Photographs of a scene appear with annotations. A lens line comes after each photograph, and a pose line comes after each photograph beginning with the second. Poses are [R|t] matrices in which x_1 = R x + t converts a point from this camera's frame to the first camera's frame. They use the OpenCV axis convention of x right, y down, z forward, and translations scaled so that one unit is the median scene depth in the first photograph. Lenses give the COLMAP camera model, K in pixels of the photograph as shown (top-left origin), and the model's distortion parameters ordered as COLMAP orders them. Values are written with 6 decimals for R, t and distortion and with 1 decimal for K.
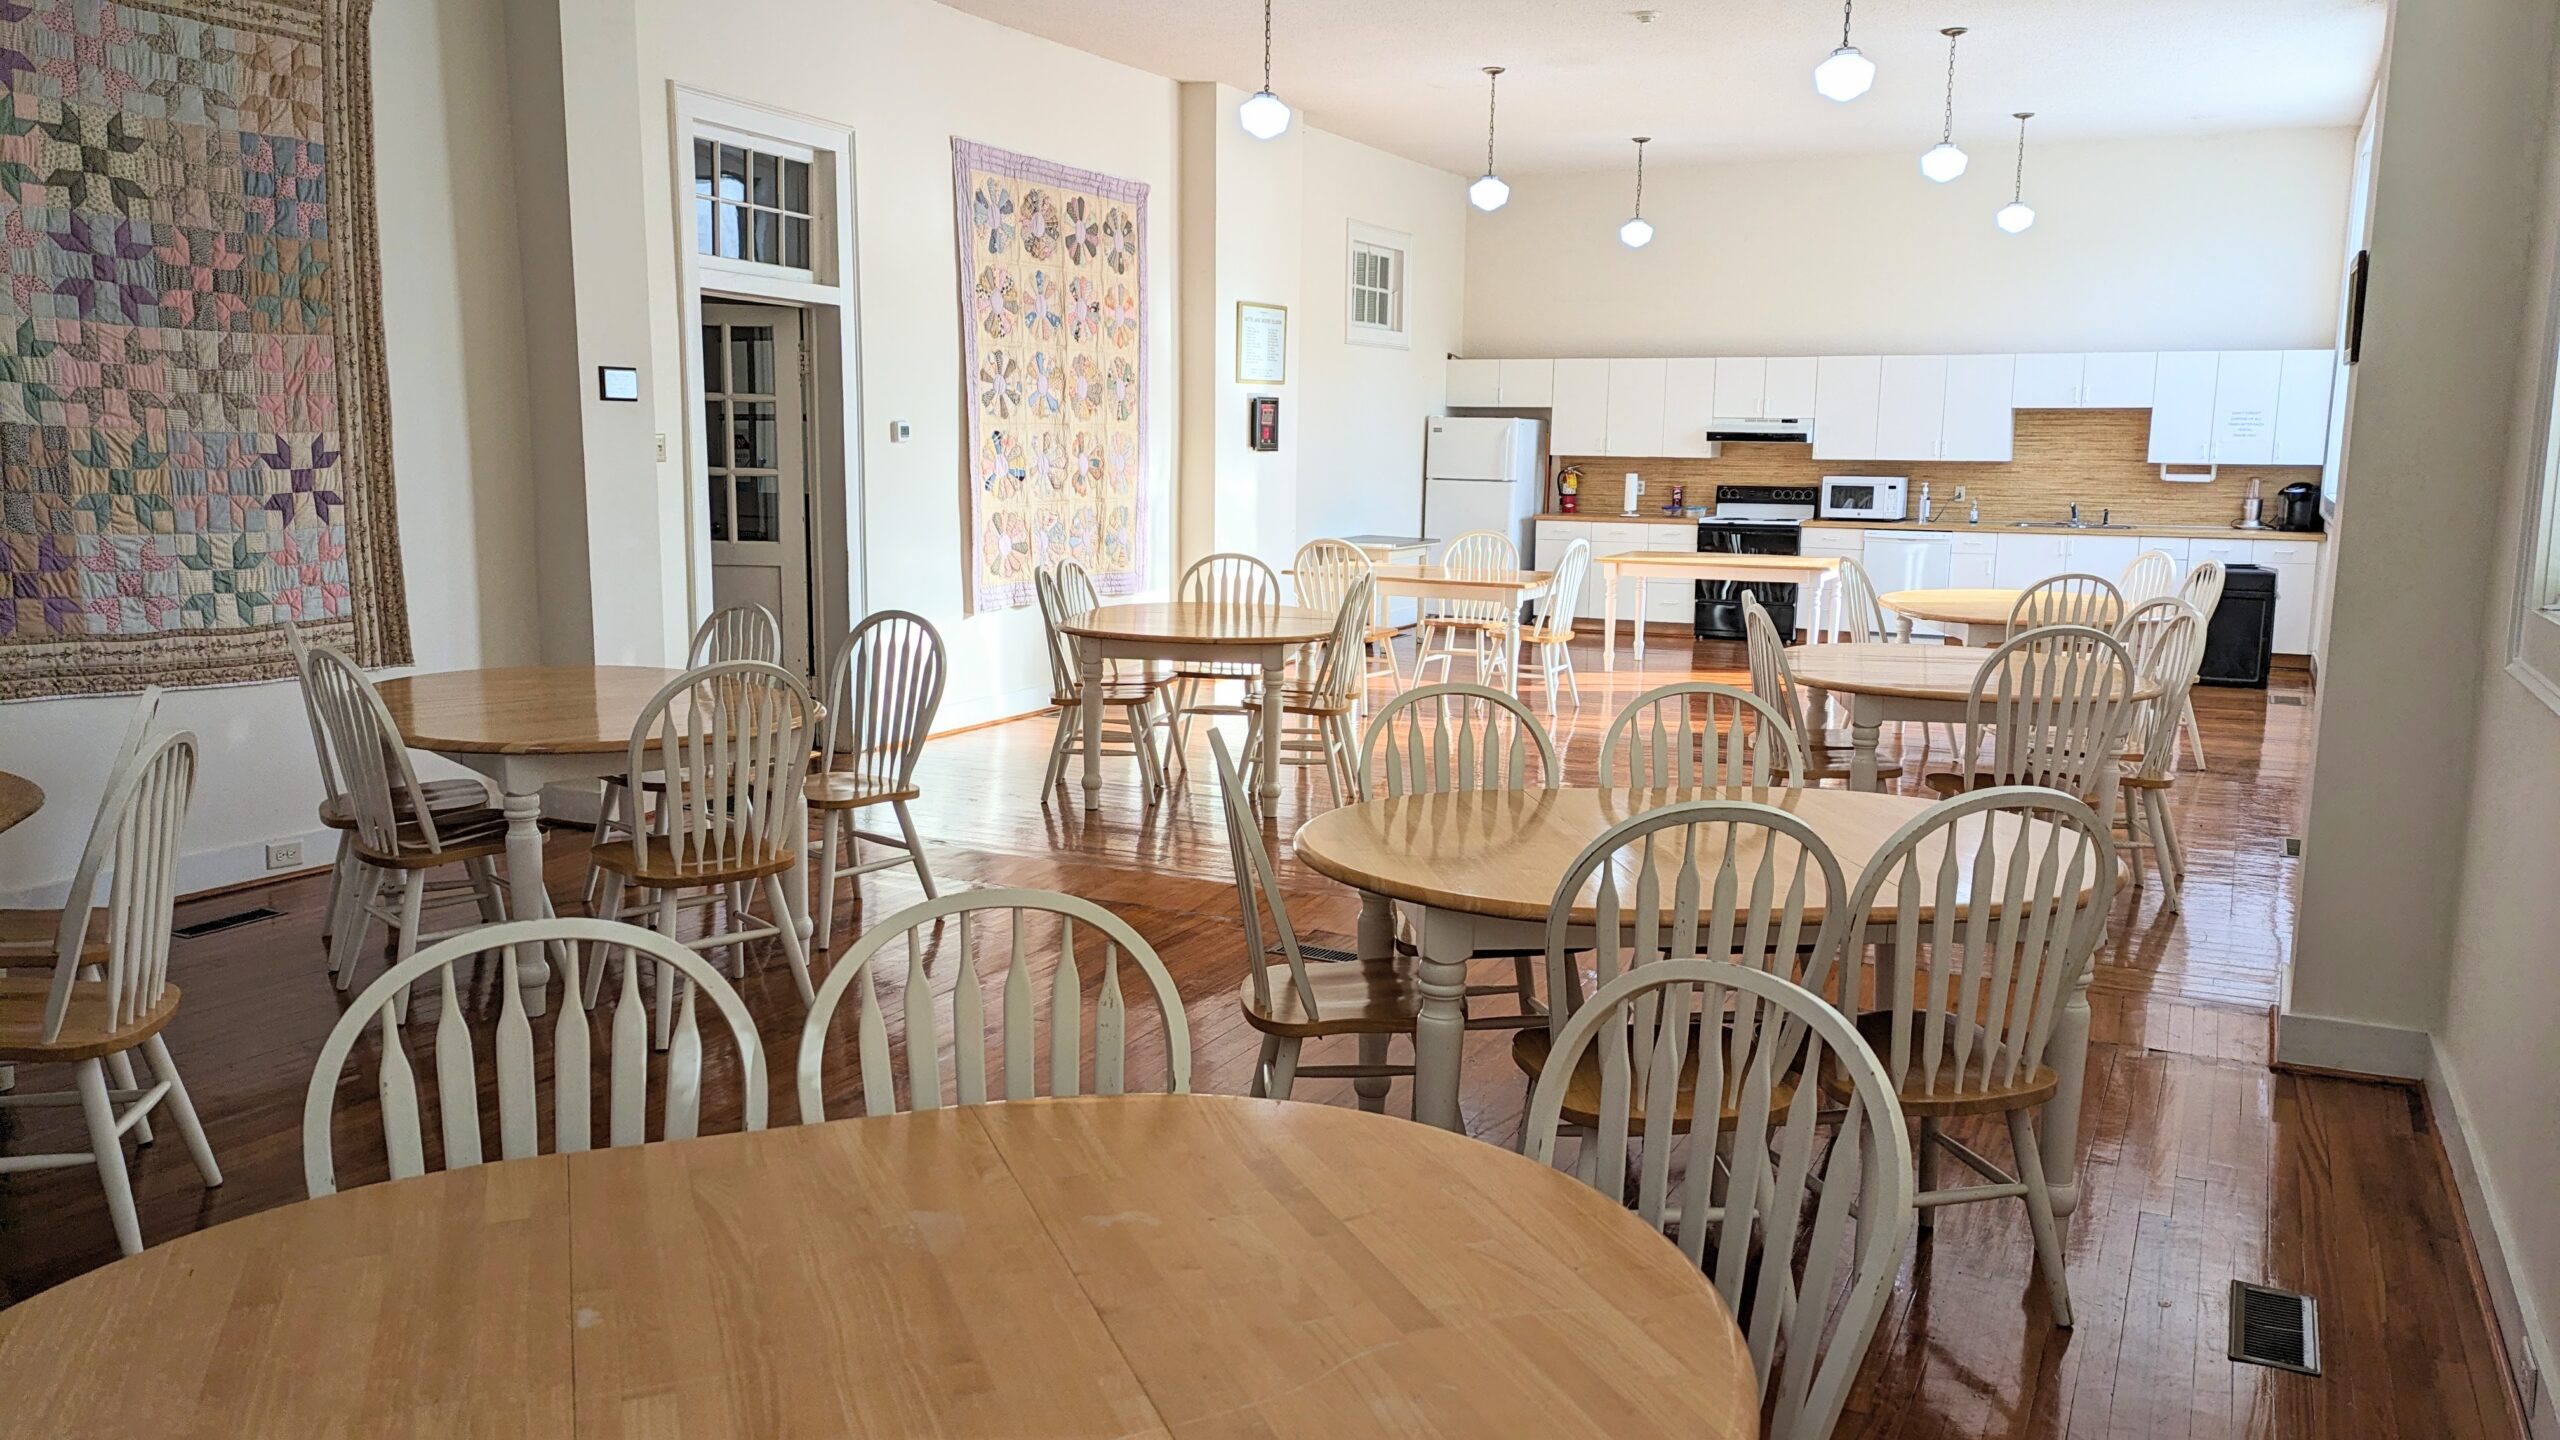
lens RADIAL K [[1833.9, 0, 1273.0], [0, 1833.9, 720.8], [0, 0, 1]] dist [0.009402, -0.003393]
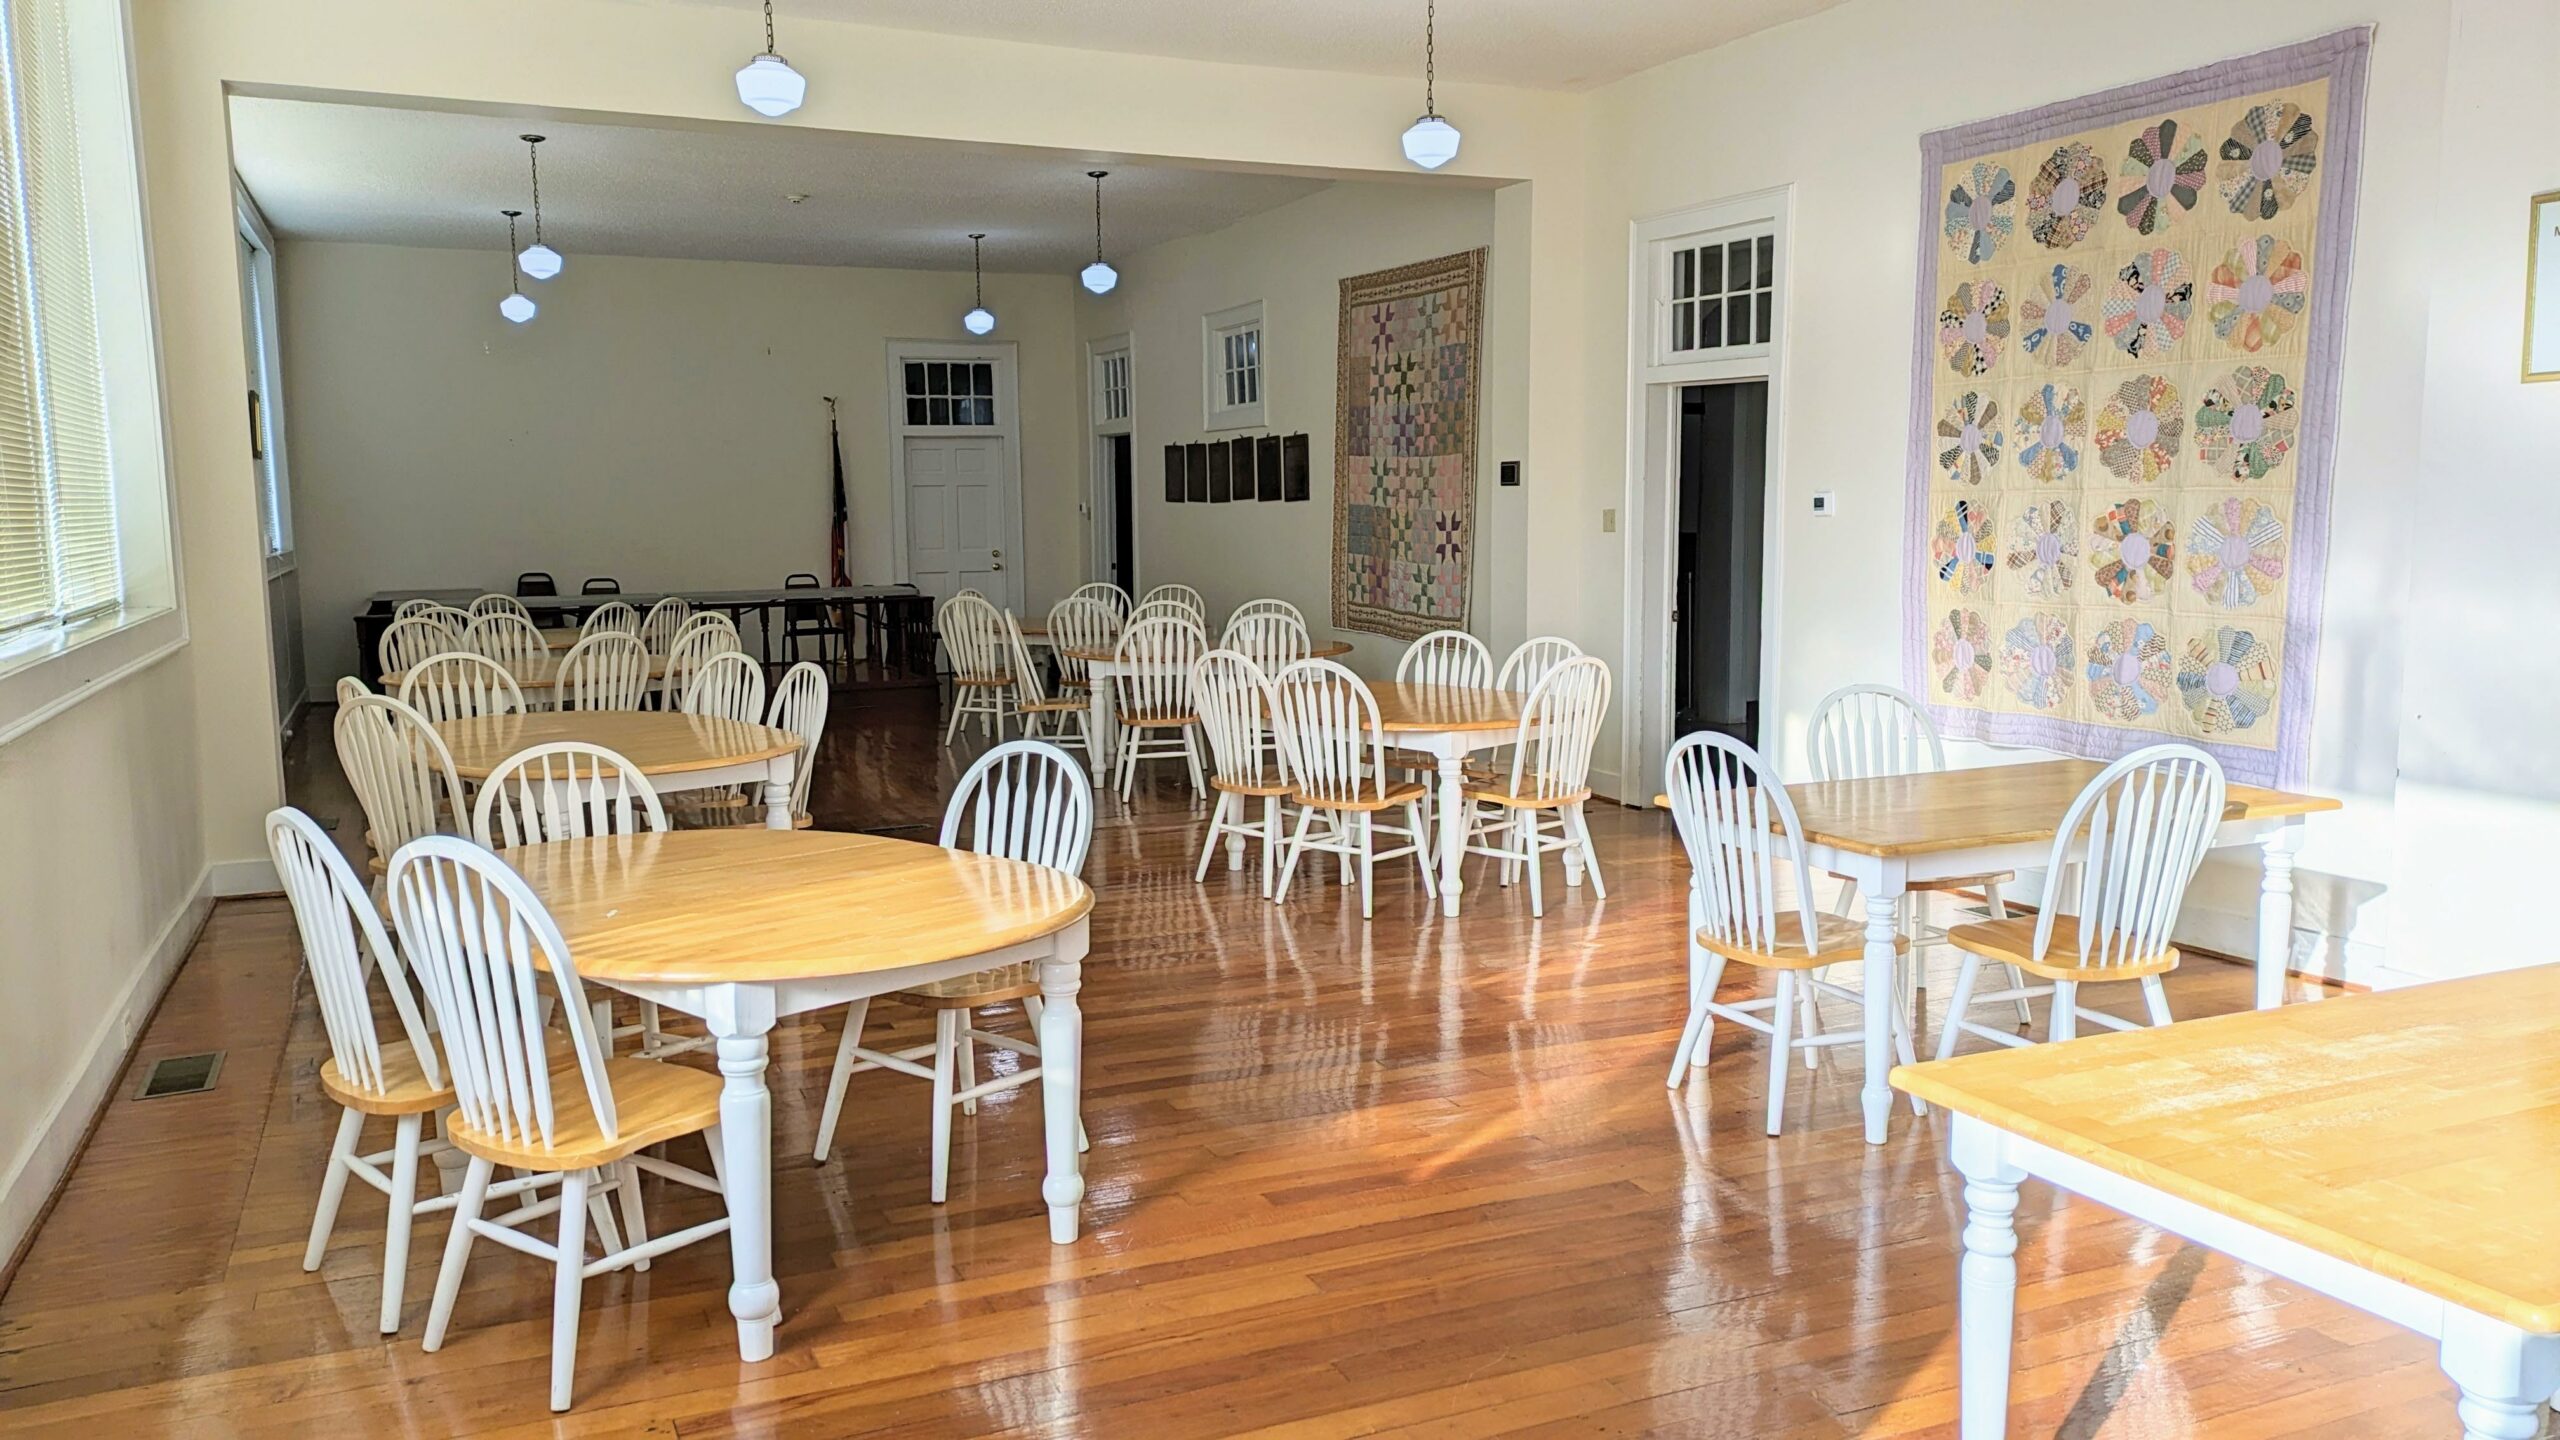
lens RADIAL K [[1833.9, 0, 1278.5], [0, 1833.9, 722.1], [0, 0, 1]] dist [0.009402, -0.003393]
pose [[-0.618050, 0.082504, -0.781797, 0.613235], [-0.124481, 0.971660, 0.200949, -0.186676], [0.776221, 0.221515, -0.590265, 1.248770]]
